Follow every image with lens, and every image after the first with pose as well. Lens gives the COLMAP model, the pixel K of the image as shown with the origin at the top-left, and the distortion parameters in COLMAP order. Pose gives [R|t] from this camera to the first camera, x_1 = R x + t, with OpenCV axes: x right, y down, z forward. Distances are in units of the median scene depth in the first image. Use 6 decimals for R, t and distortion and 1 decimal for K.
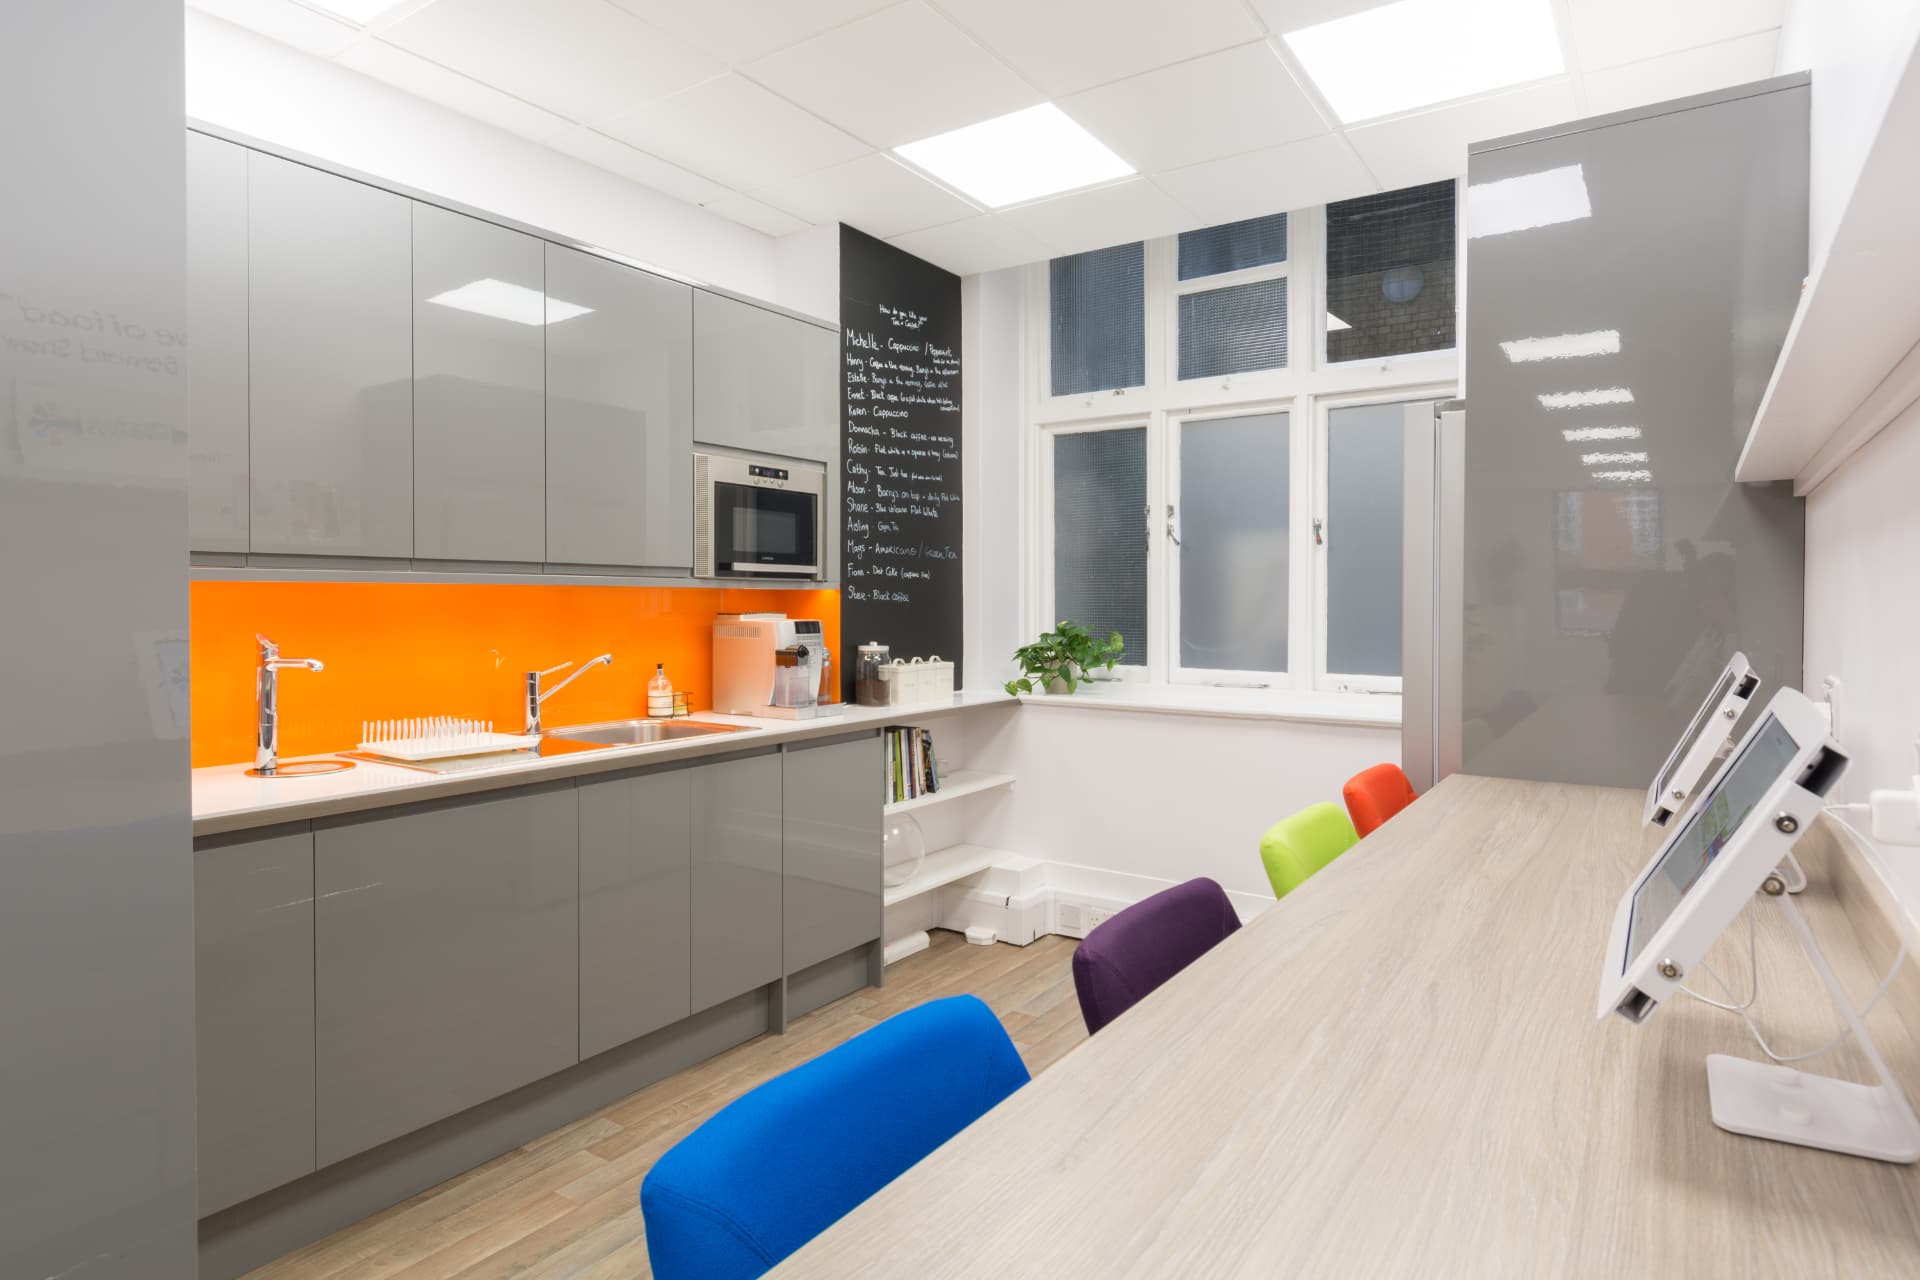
lens RADIAL K [[1084.0, 0, 961.5], [0, 1084.0, 619.0], [0, 0, 1]] dist [-0.001537, -0.000012]
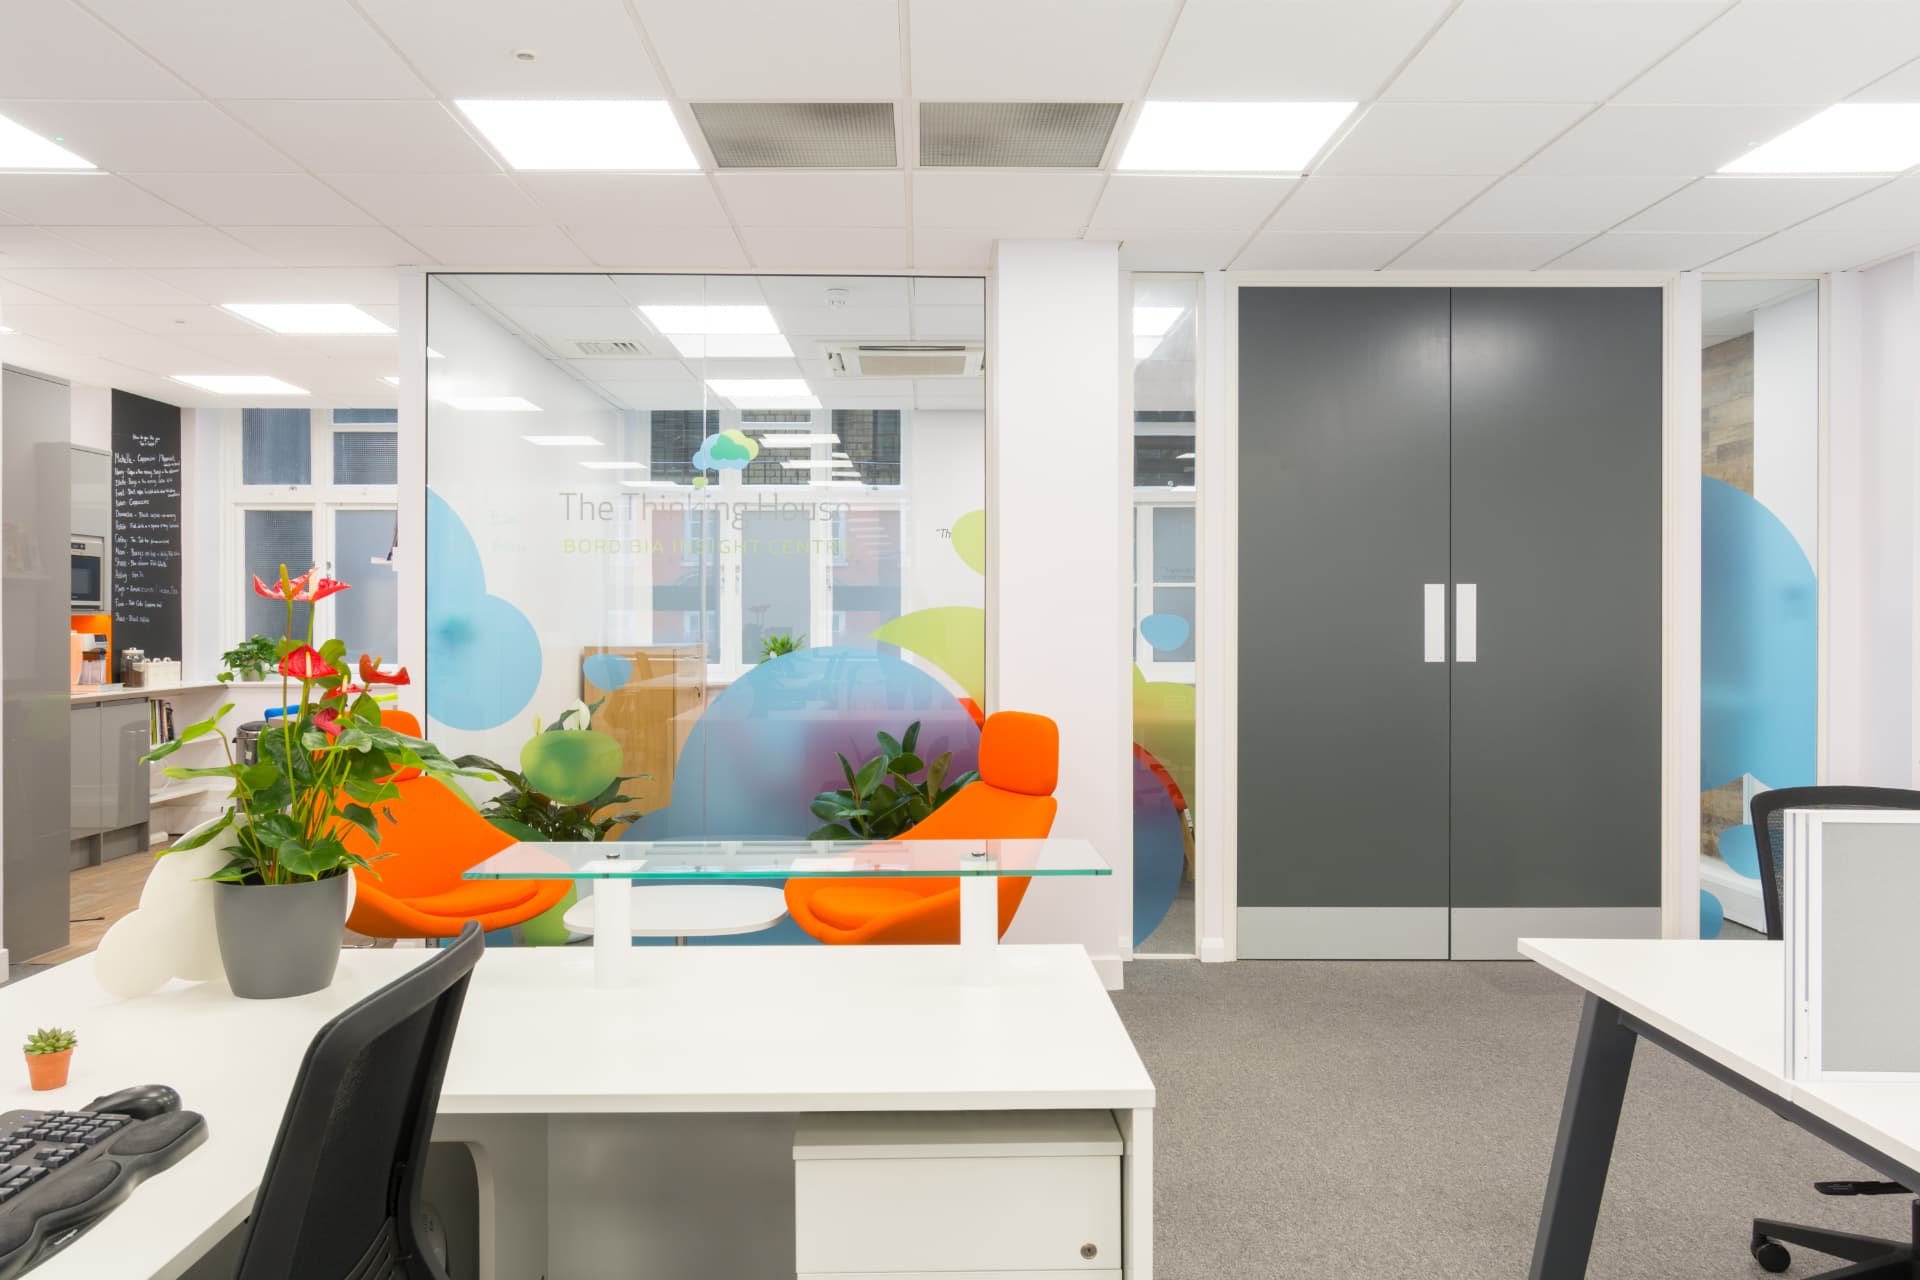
lens RADIAL K [[1456.3, 0, 959.5], [0, 1456.3, 622.8], [0, 0, 1]] dist [0.000670, -0.000780]
pose [[0.818908, 0.000640, 0.573924, -0.303999], [0.006140, 0.999932, -0.009875, 0.012622], [-0.573892, 0.011611, 0.818849, -1.410938]]
